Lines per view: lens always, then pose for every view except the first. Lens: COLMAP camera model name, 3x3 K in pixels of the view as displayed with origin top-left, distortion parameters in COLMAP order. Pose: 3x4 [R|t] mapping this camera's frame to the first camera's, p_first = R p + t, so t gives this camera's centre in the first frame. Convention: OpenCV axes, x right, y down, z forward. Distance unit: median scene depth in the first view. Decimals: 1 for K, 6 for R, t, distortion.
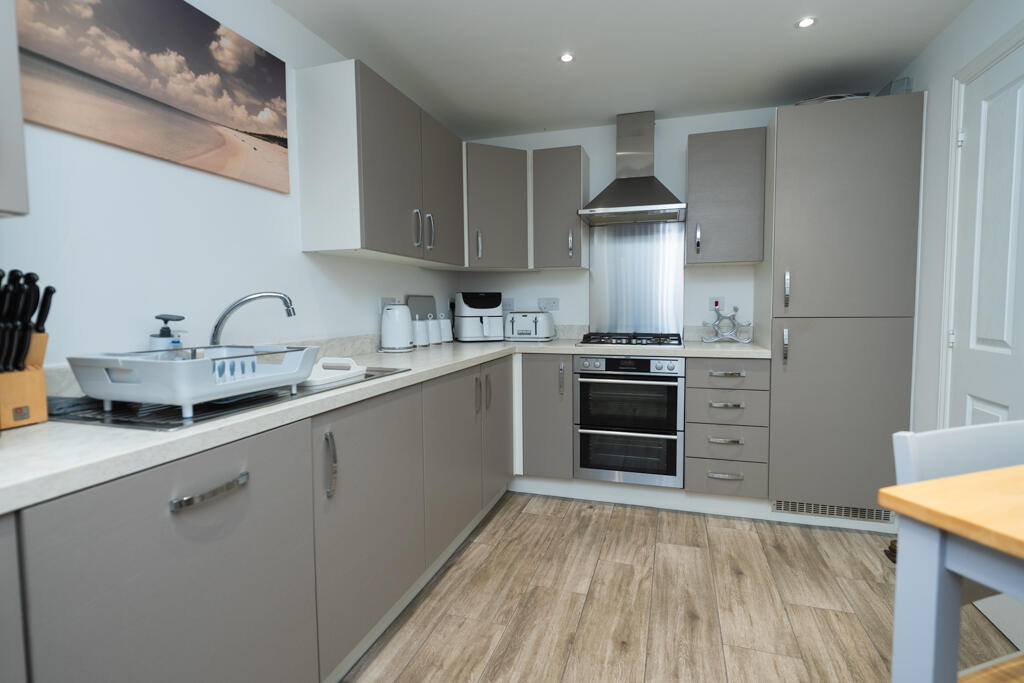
lens RADIAL K [[497.9, 0, 517.1], [0, 497.9, 339.7], [0, 0, 1]] dist [0.000408, -0.002515]
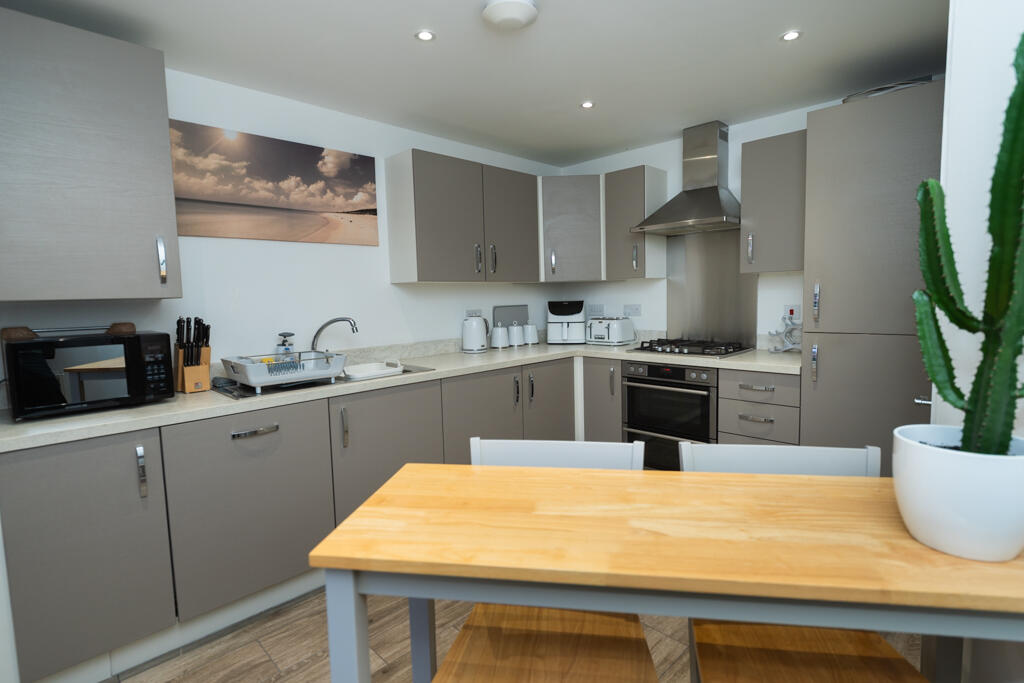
lens RADIAL K [[497.9, 0, 520.7], [0, 497.9, 340.9], [0, 0, 1]] dist [0.000408, -0.002515]
pose [[0.890499, 0.028587, -0.454086, 0.605614], [-0.014708, 0.999311, 0.034070, -0.068844], [0.454748, -0.023660, 0.890306, -0.130829]]
